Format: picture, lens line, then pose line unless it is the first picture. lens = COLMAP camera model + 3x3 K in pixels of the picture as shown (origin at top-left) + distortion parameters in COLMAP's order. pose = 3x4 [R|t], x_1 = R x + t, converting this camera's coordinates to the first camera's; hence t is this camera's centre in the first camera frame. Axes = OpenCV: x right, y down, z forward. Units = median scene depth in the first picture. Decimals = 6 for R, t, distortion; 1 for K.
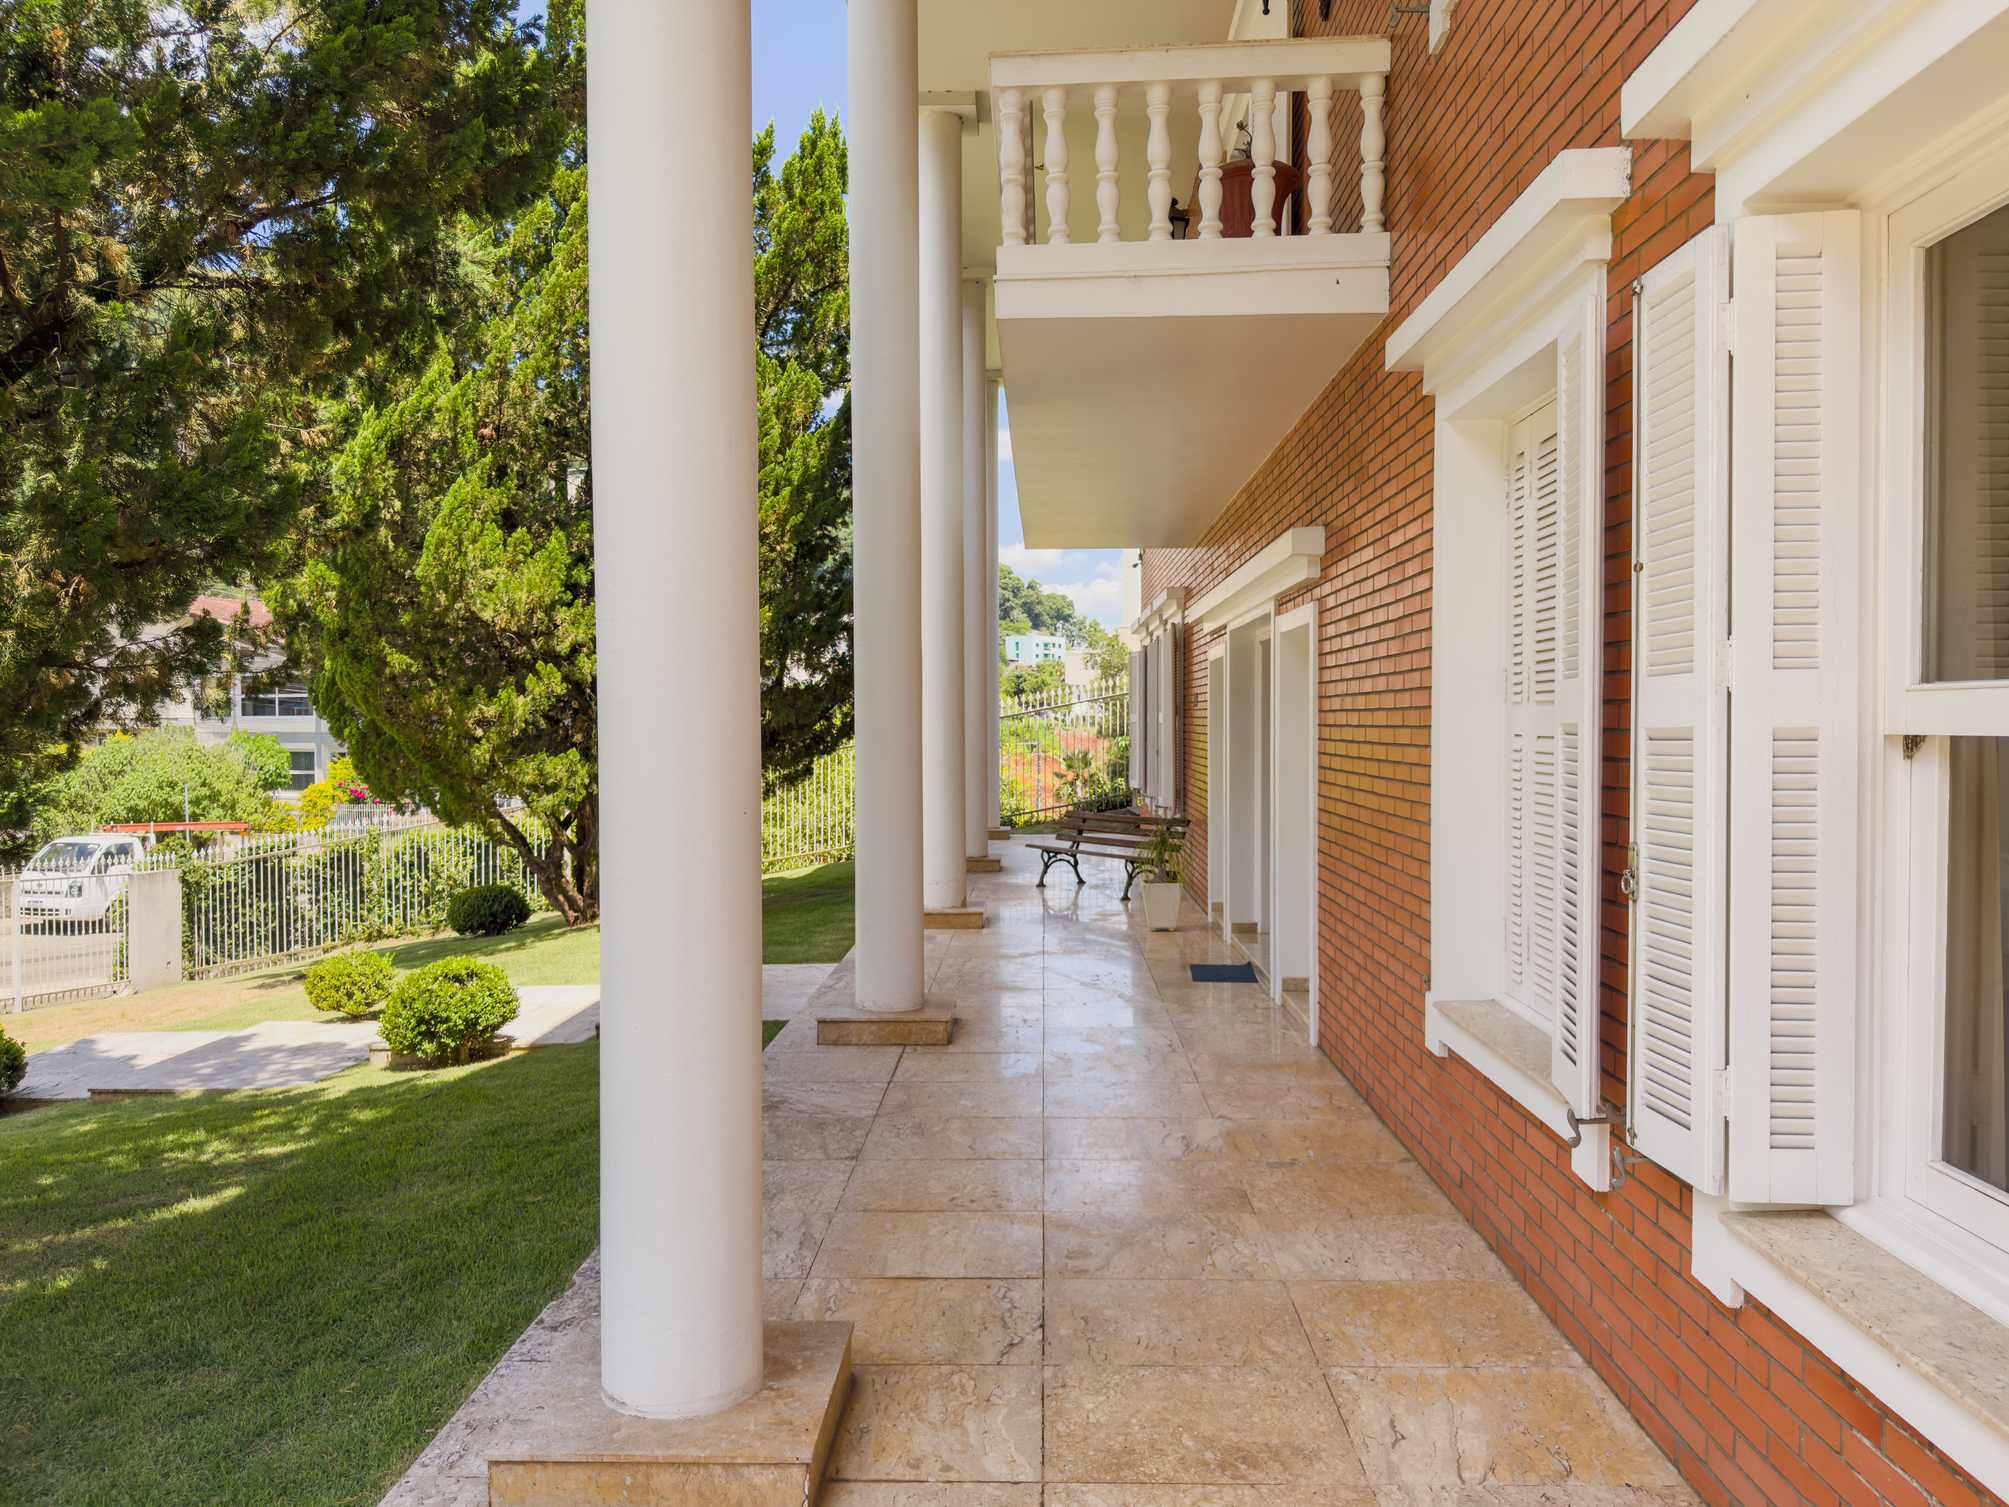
lens RADIAL K [[1373.9, 0, 1004.5], [0, 1373.9, 753.5], [0, 0, 1]] dist [0.002338, 0.000808]
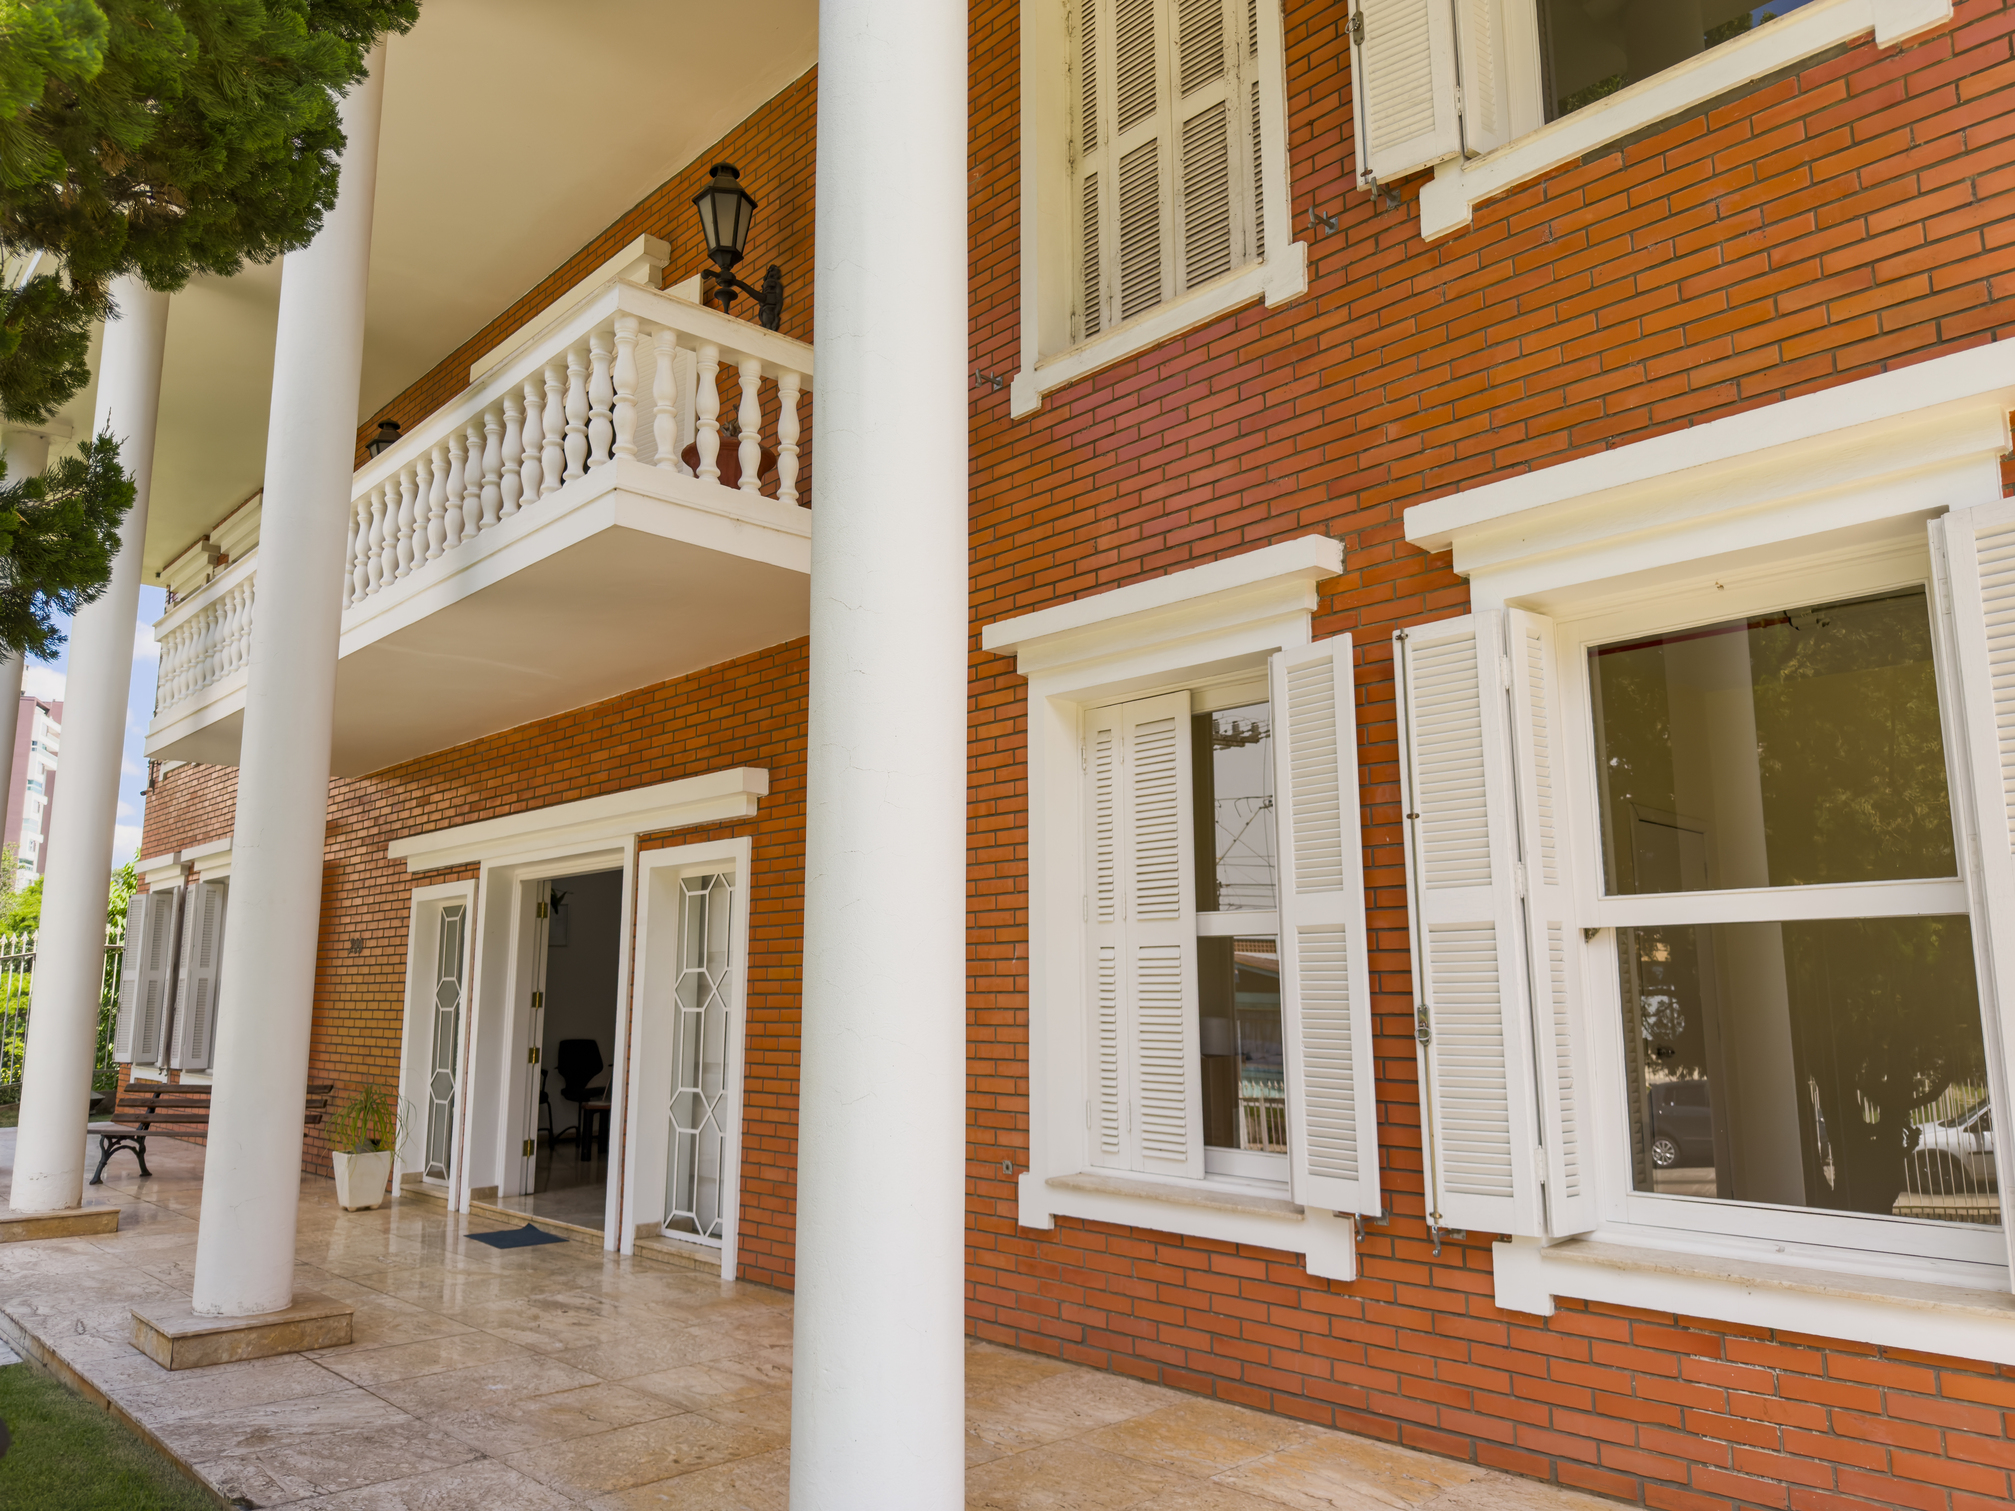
lens RADIAL K [[1466.8, 0, 1007.5], [0, 1466.8, 755.5], [0, 0, 1]] dist [-0.006475, -0.004091]
pose [[0.718023, 0.110744, 0.687153, -0.408176], [0.017376, 0.984101, -0.176758, 0.030862], [-0.695803, 0.138856, 0.704682, 0.075656]]
